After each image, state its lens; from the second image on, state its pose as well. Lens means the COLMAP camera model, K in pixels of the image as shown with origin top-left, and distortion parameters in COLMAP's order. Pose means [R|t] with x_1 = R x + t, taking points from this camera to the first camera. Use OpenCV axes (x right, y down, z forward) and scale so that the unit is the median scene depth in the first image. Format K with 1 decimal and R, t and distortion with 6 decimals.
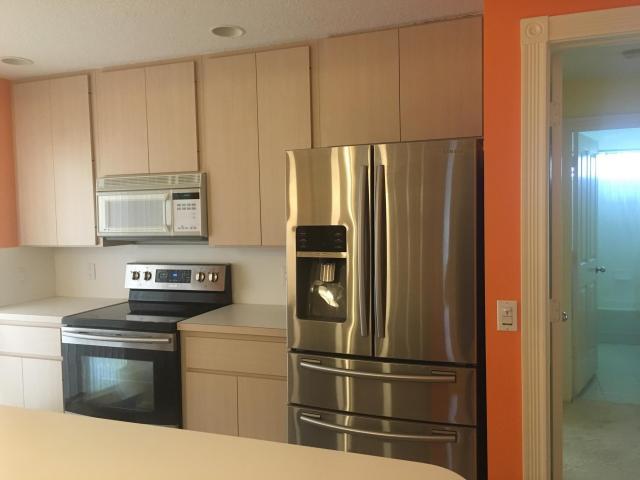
lens RADIAL K [[545.2, 0, 316.6], [0, 545.2, 239.1], [0, 0, 1]] dist [0.048978, -0.050133]
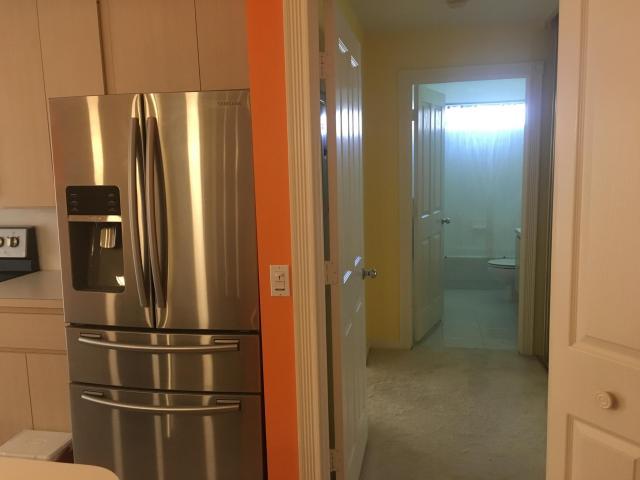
lens RADIAL K [[545.2, 0, 322.5], [0, 545.2, 238.3], [0, 0, 1]] dist [0.048978, -0.050133]
pose [[0.985702, -0.027512, 0.166240, 0.159504], [0.012529, 0.995816, 0.090516, -0.011193], [-0.168034, -0.087139, 0.981922, 0.037540]]
